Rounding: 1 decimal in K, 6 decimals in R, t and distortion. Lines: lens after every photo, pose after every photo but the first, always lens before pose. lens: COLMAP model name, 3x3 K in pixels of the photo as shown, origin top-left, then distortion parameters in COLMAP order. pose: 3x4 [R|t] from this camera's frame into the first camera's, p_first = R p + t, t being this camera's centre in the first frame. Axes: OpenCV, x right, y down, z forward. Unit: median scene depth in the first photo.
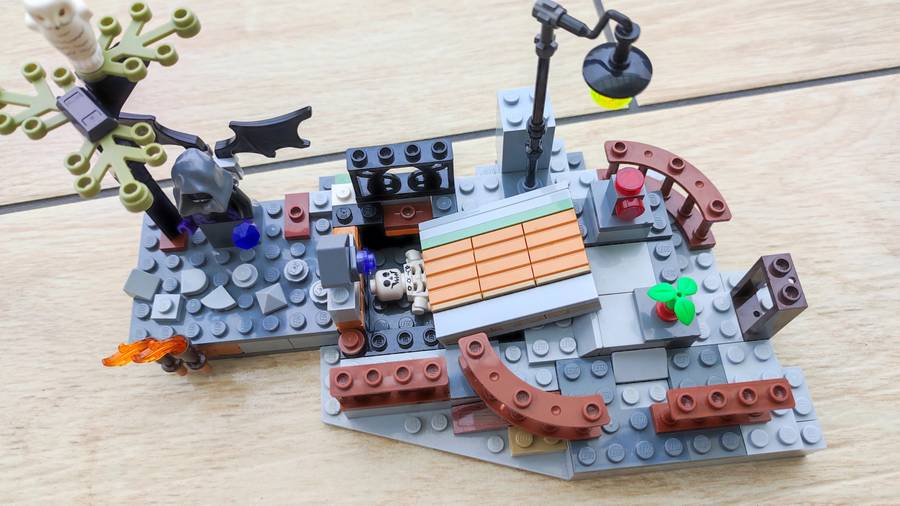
lens RADIAL K [[663.7, 0, 450.0], [0, 663.7, 253.0], [0, 0, 1]] dist [-0.034985, -0.003086]
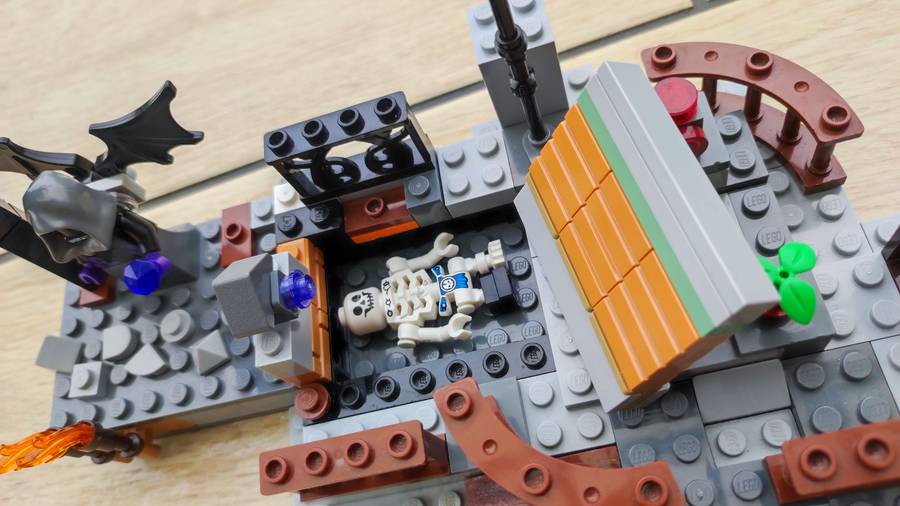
lens RADIAL K [[682.3, 0, 450.0], [0, 682.3, 253.0], [0, 0, 1]] dist [-0.046632, 0.000240]
pose [[0.969259, -0.148361, -0.196281, 0.154303], [0.152108, 0.988355, 0.004072, -0.003195], [0.193392, -0.033803, 0.980539, 0.304962]]
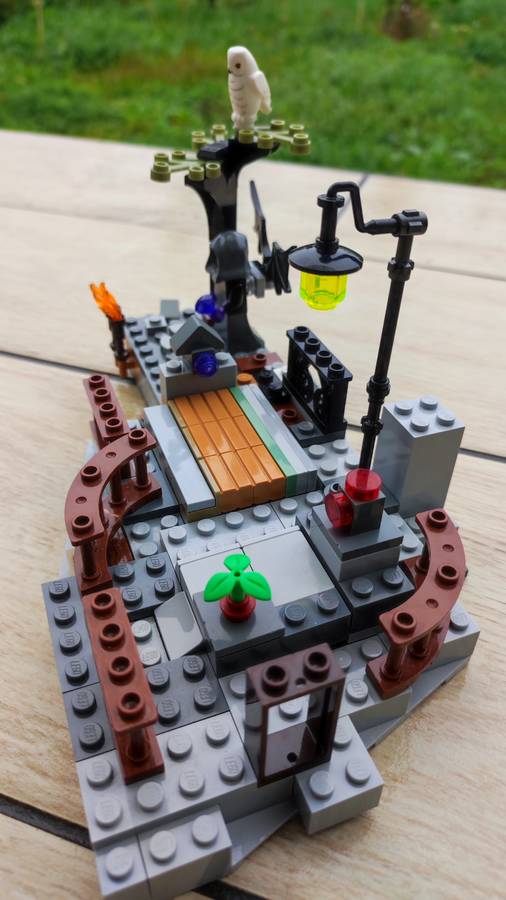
lens RADIAL K [[663.7, 0, 253.0], [0, 663.7, 450.0], [0, 0, 1]] dist [-0.034985, -0.003086]
pose [[0.273687, 0.620417, -0.734968, 0.703341], [-0.880149, 0.469694, 0.068738, -0.056309], [0.387856, 0.628069, 0.674609, 0.348222]]
